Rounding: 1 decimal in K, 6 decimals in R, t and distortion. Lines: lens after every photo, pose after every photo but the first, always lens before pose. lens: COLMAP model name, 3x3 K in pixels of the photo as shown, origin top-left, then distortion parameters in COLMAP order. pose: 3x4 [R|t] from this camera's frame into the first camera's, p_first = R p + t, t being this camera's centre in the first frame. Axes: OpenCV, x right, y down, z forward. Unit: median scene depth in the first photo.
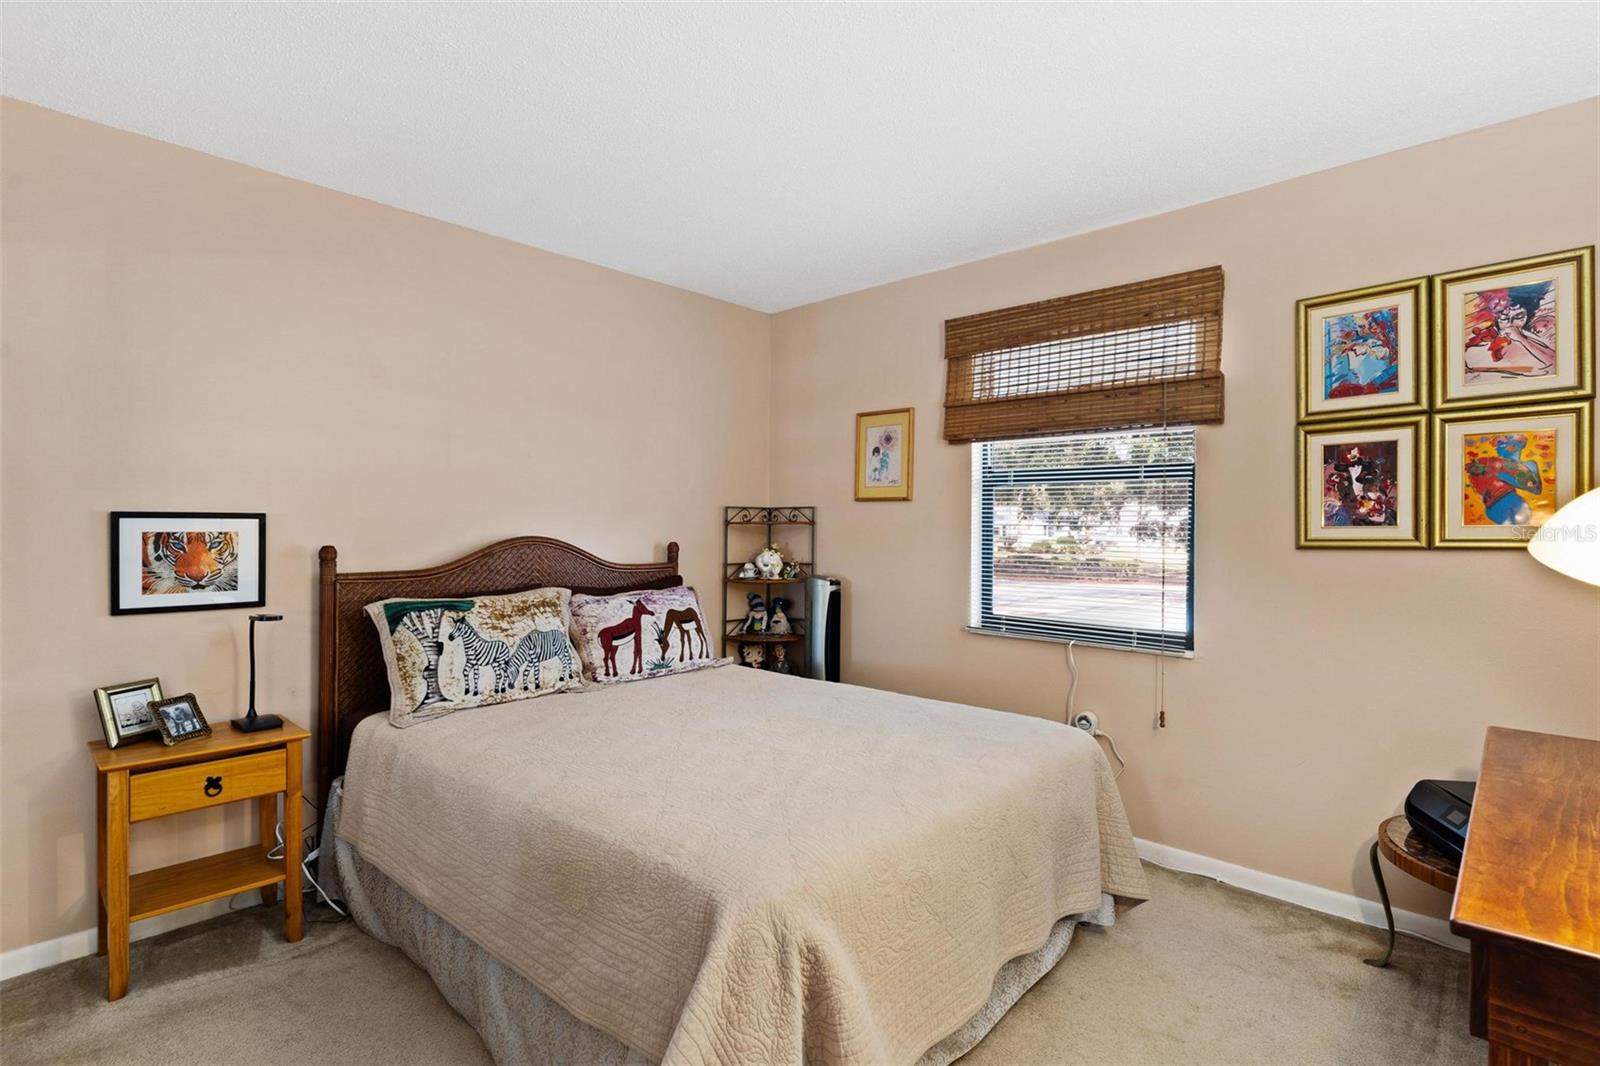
lens RADIAL K [[740.0, 0, 799.6], [0, 740.0, 527.7], [0, 0, 1]] dist [-0.000793, -0.000092]
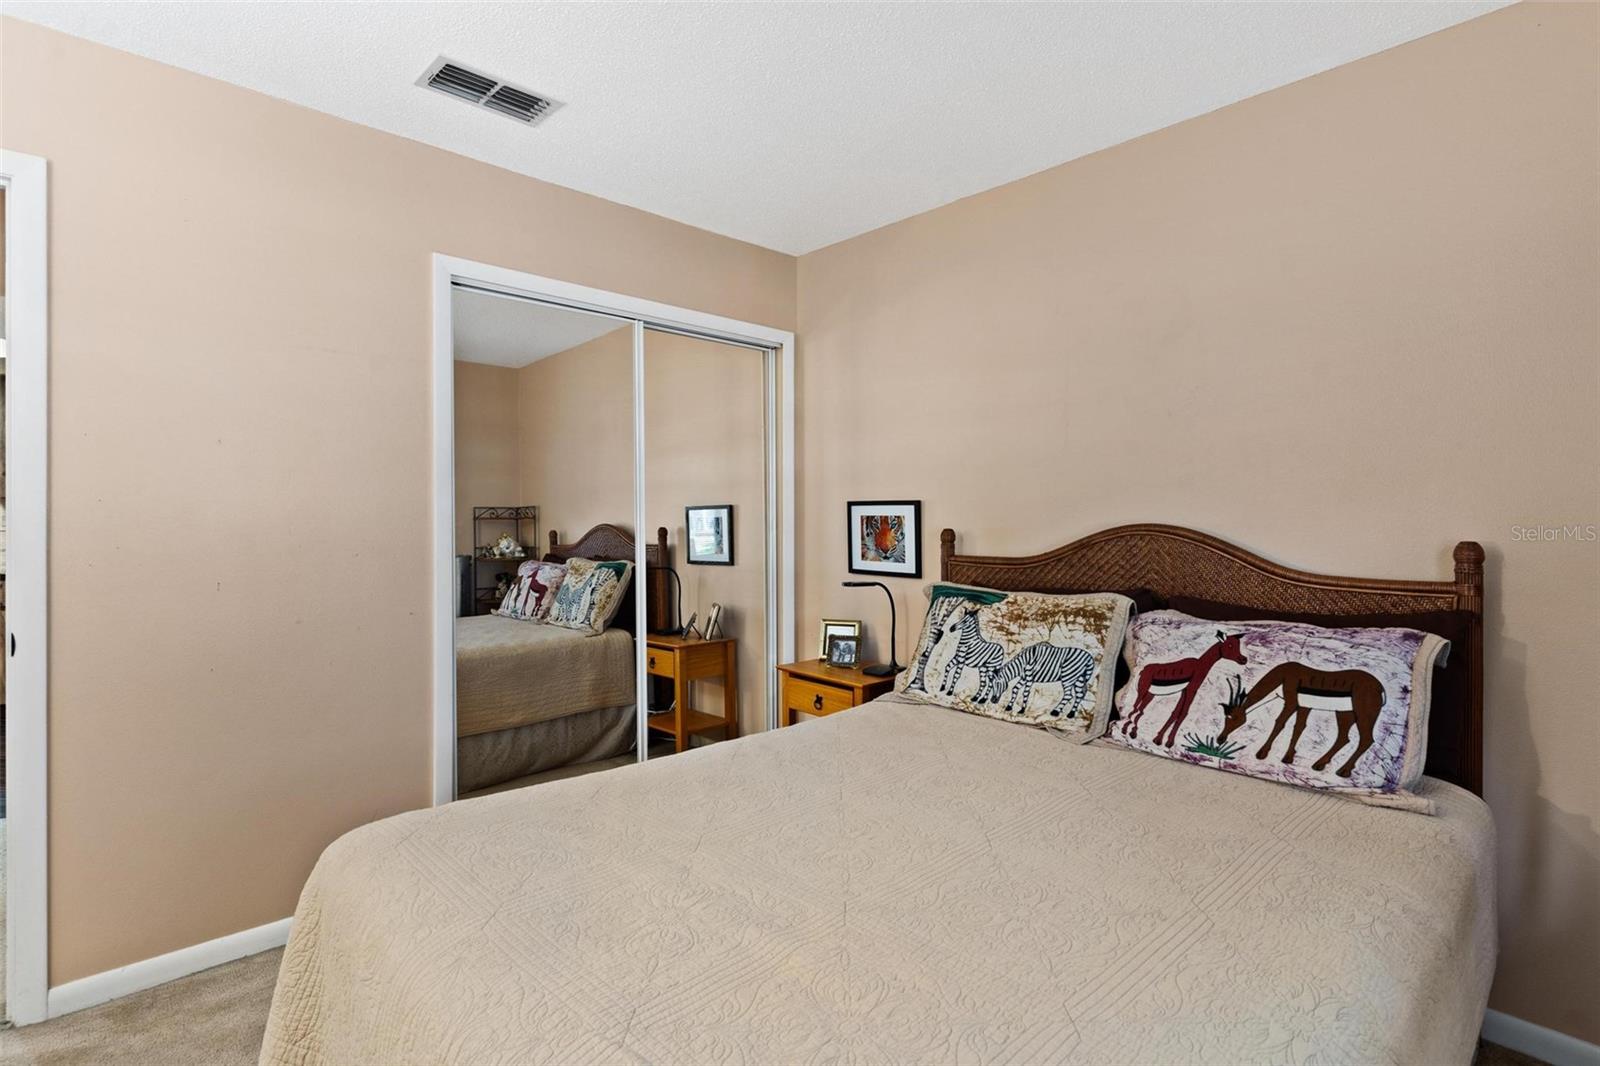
lens RADIAL K [[776.8, 0, 800.3], [0, 776.8, 522.6], [0, 0, 1]] dist [0.002049, -0.001047]
pose [[-0.050093, 0.009639, -0.998698, 0.500990], [-0.001694, 0.999951, 0.009736, 0.004384], [0.998743, 0.002180, -0.050074, 0.821572]]
